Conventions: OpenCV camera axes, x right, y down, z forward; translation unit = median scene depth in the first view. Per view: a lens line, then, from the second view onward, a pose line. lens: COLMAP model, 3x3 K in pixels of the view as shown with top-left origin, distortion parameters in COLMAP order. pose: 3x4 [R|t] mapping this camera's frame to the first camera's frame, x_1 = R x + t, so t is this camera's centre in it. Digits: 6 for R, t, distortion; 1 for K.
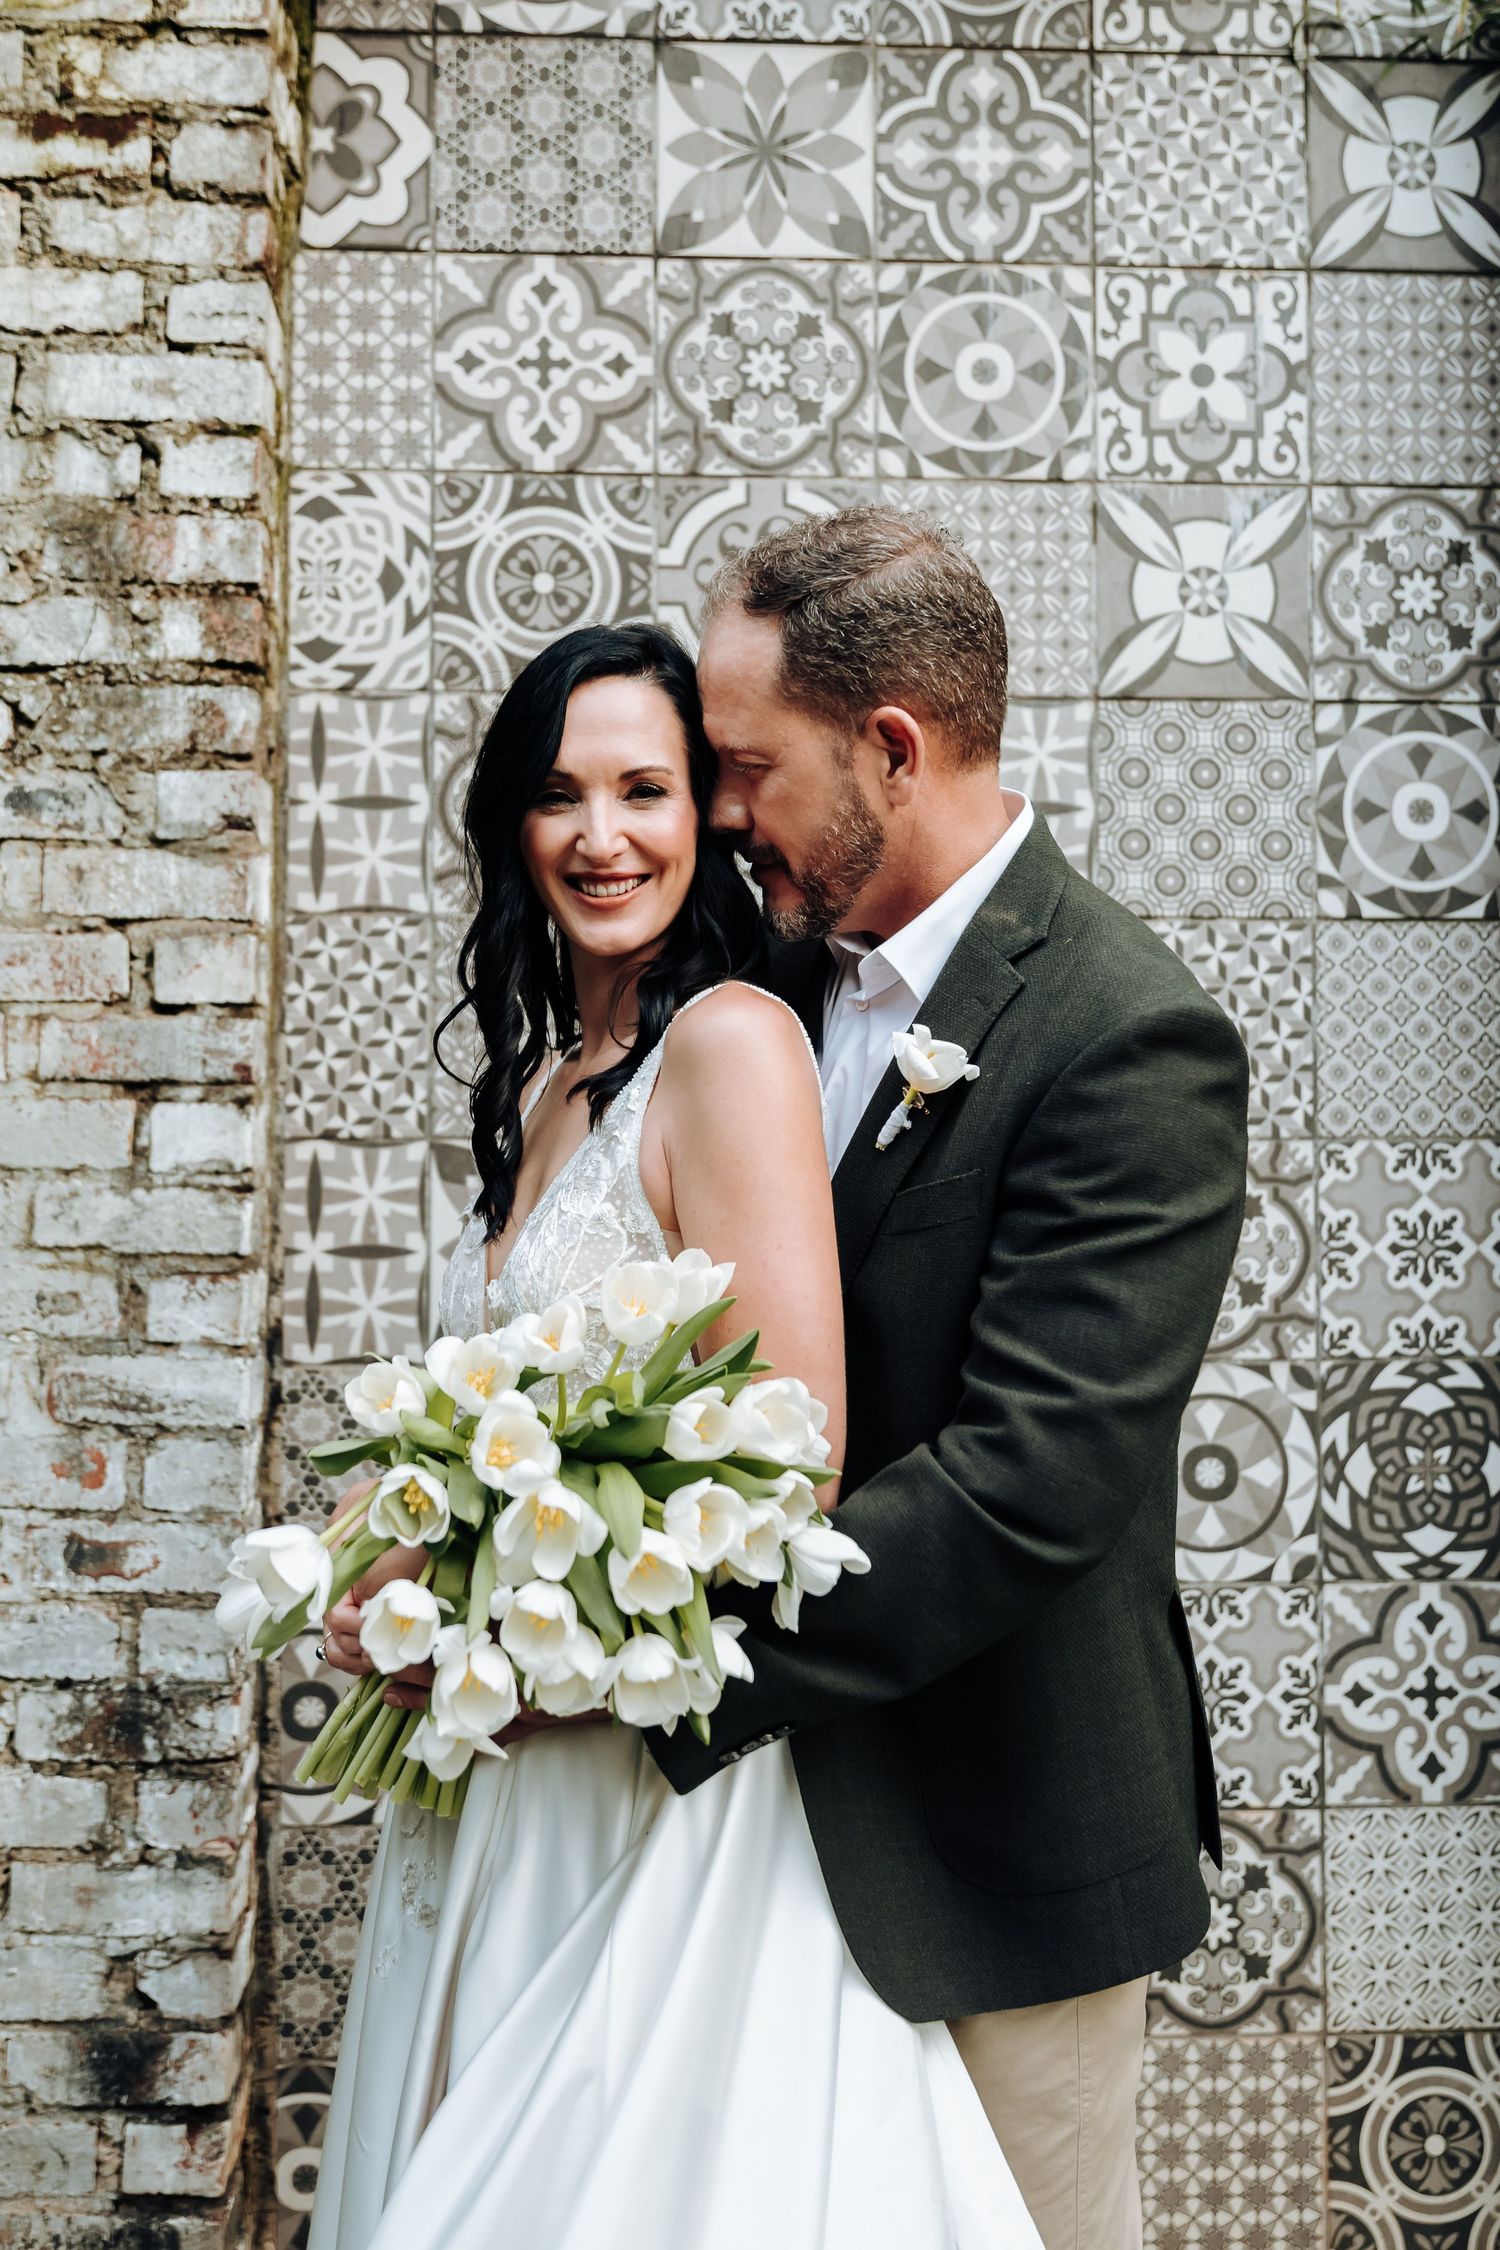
lens RADIAL K [[2292.0, 0, 755.8], [0, 2292.0, 1029.0], [0, 0, 1]] dist [0.010093, -0.010222]
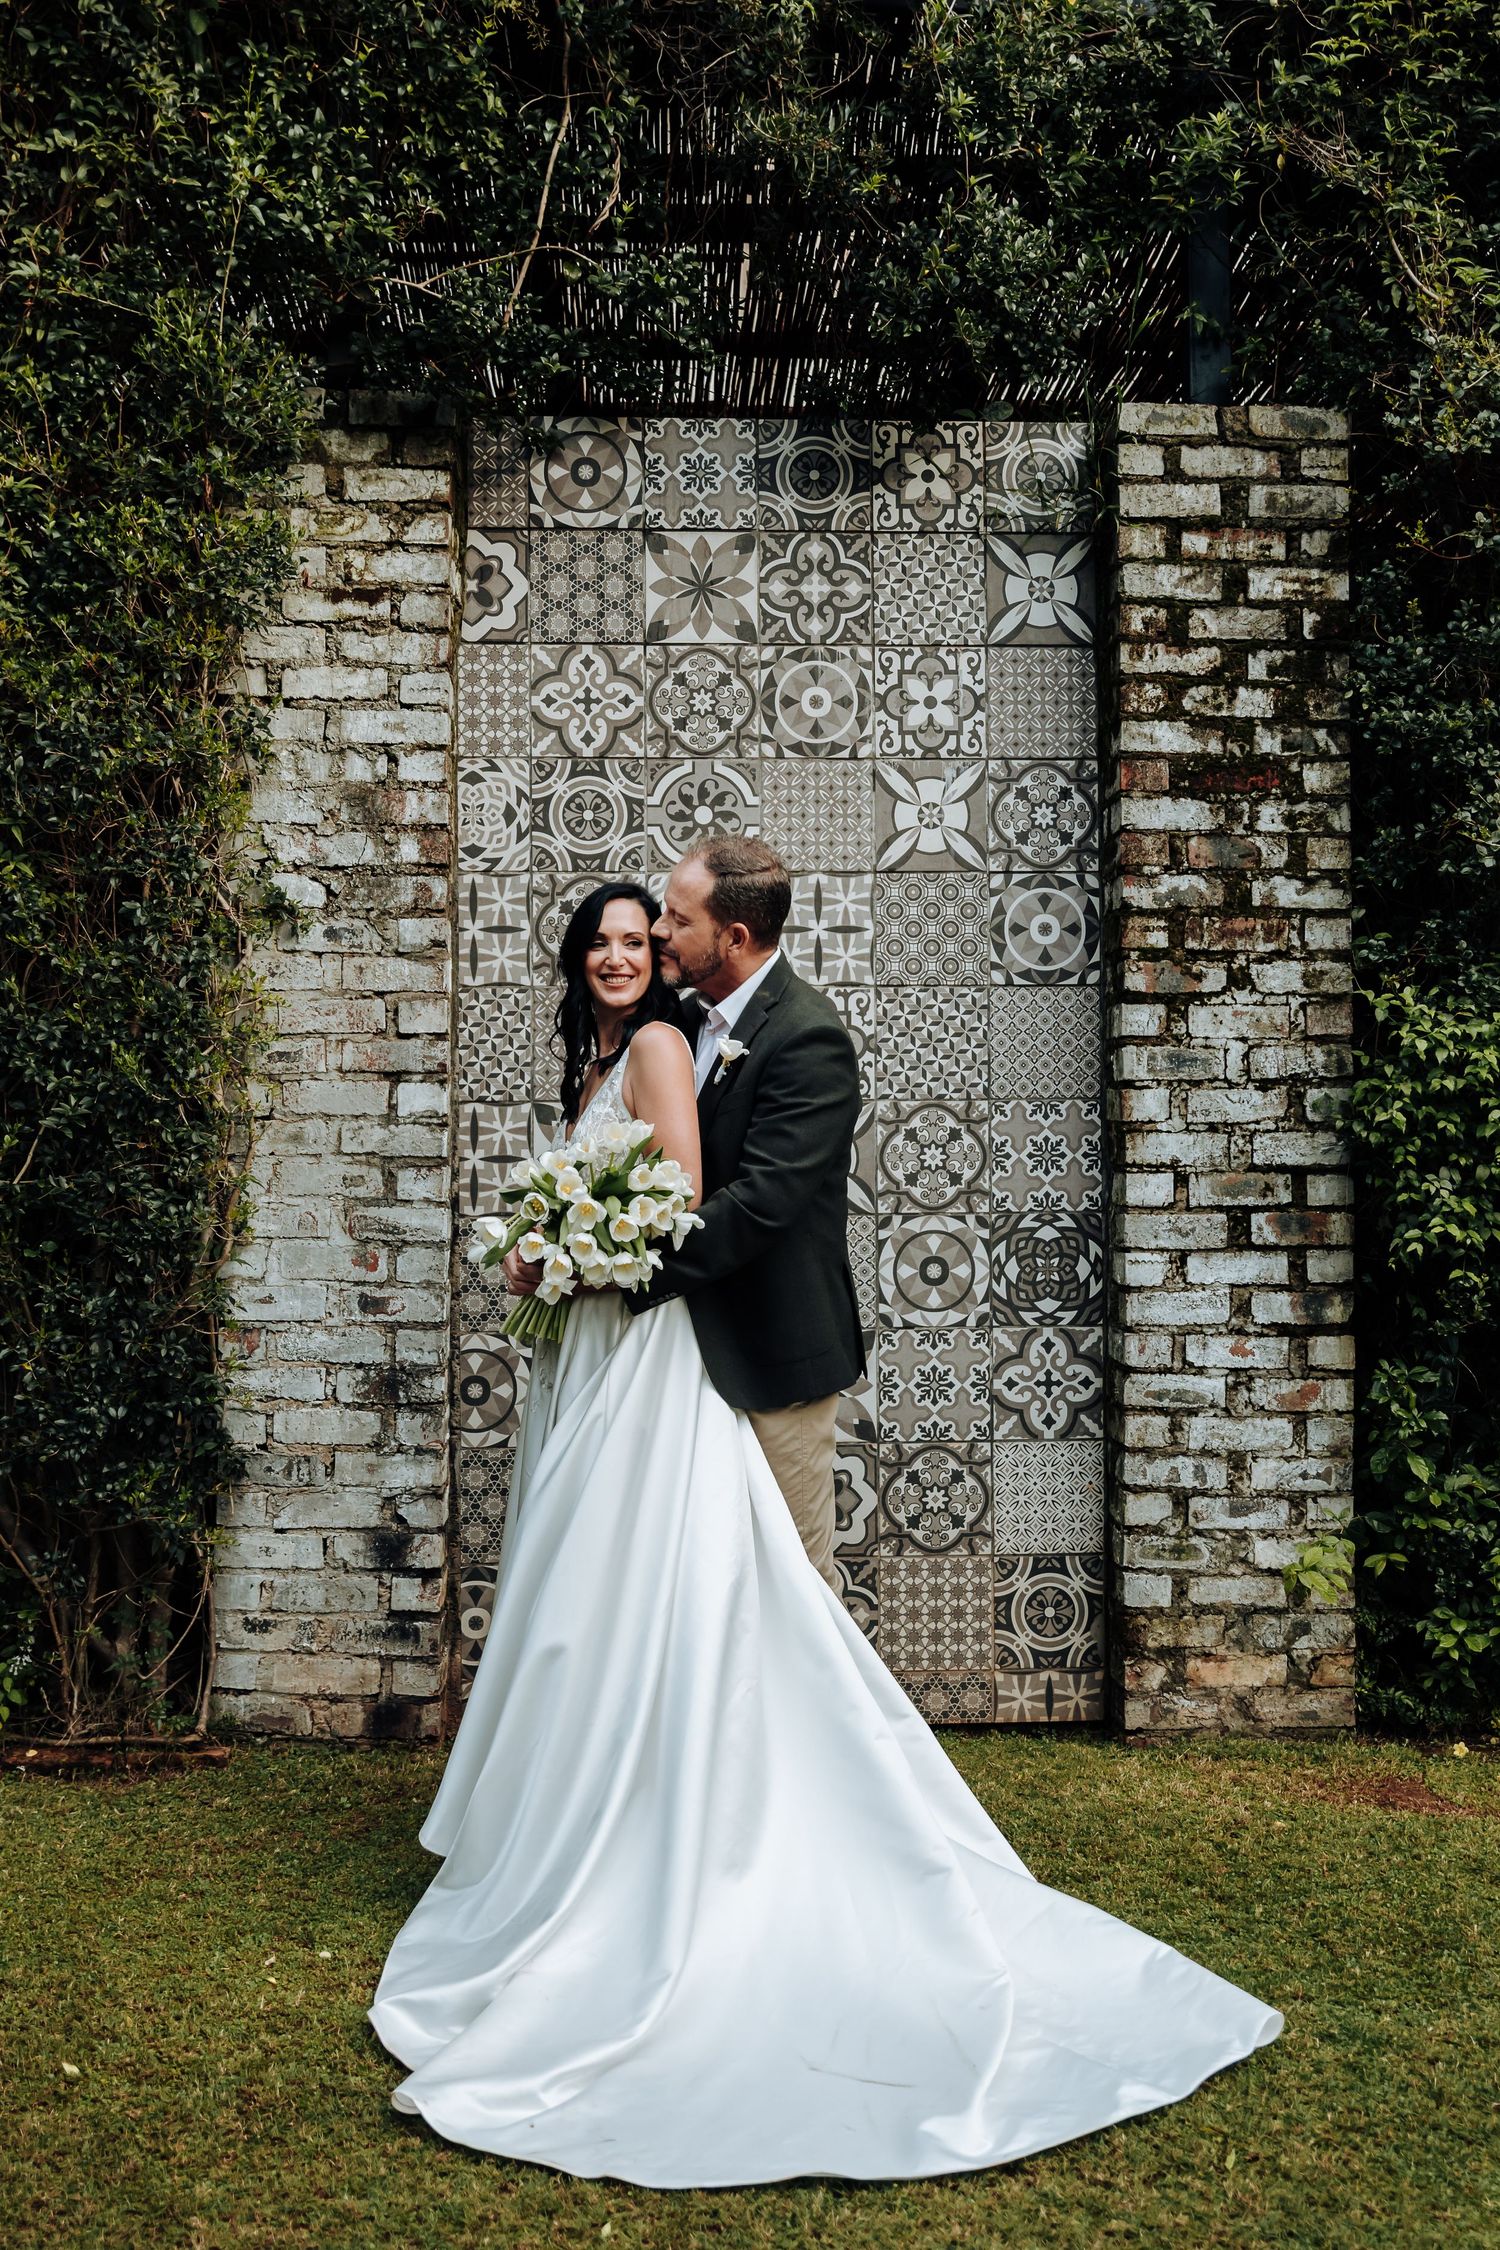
lens RADIAL K [[2192.0, 0, 771.0], [0, 2192.0, 1096.8], [0, 0, 1]] dist [0.011804, 0.000894]
pose [[0.999959, -0.006058, -0.006736, 0.073207], [0.006212, 0.999713, 0.023152, 0.001777], [0.006594, -0.023193, 0.999709, -0.860342]]
